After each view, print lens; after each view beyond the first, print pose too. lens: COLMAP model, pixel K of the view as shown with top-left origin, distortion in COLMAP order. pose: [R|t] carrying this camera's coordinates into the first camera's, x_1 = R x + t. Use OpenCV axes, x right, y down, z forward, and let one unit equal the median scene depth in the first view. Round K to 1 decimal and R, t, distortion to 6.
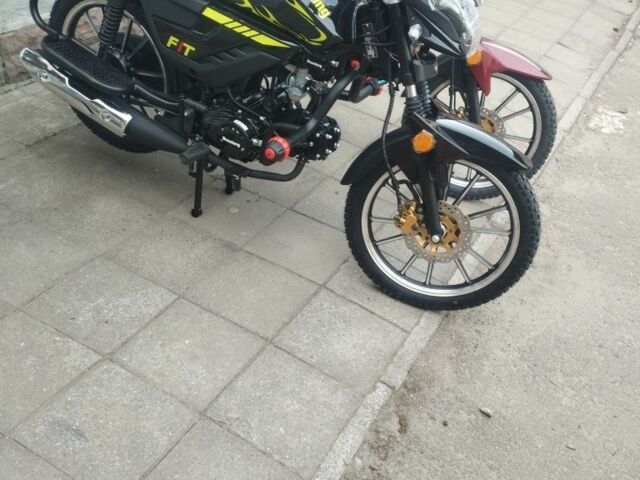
lens RADIAL K [[691.9, 0, 320.0], [0, 691.9, 240.0], [0, 0, 1]] dist [0.111350, -0.167133]
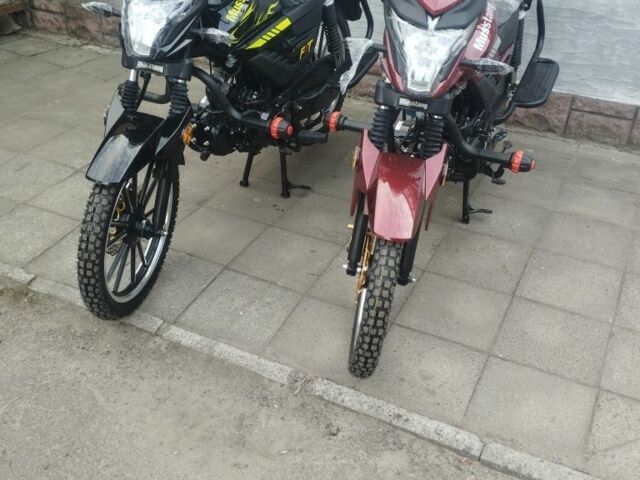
lens RADIAL K [[691.9, 0, 320.0], [0, 691.9, 240.0], [0, 0, 1]] dist [0.111350, -0.167133]
pose [[0.079177, 0.416816, -0.905536, 1.091280], [-0.614351, 0.735778, 0.284960, -0.444671], [0.785050, 0.533755, 0.314328, 0.889633]]
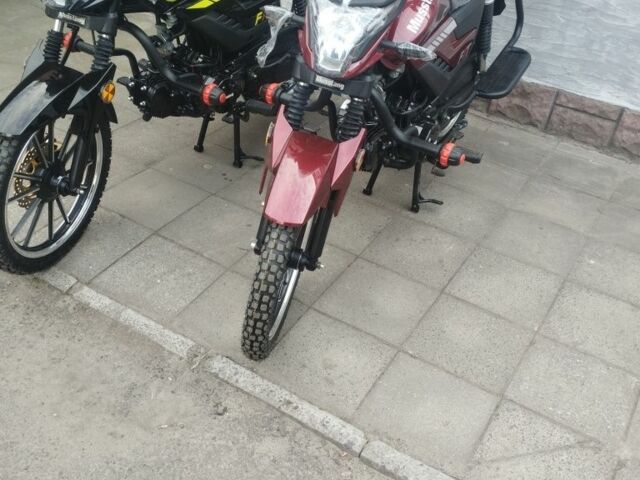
lens RADIAL K [[691.9, 0, 320.0], [0, 691.9, 240.0], [0, 0, 1]] dist [0.111350, -0.167133]
pose [[-0.007430, 0.459001, -0.888405, 1.064687], [-0.670637, 0.656722, 0.344910, -0.545732], [0.741749, 0.598359, 0.302943, 1.012269]]
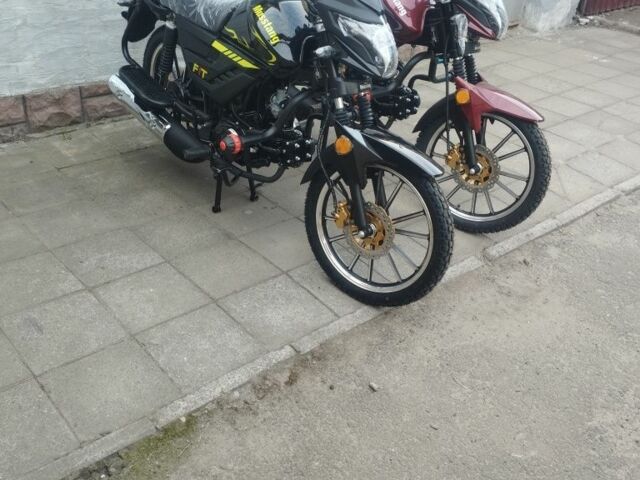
lens RADIAL K [[691.9, 0, 320.0], [0, 691.9, 240.0], [0, 0, 1]] dist [0.111350, -0.167133]
pose [[0.939916, 0.104356, -0.325065, 0.454966], [-0.145951, 0.983569, -0.106255, 0.133966], [0.308636, 0.147314, 0.939703, -0.099158]]
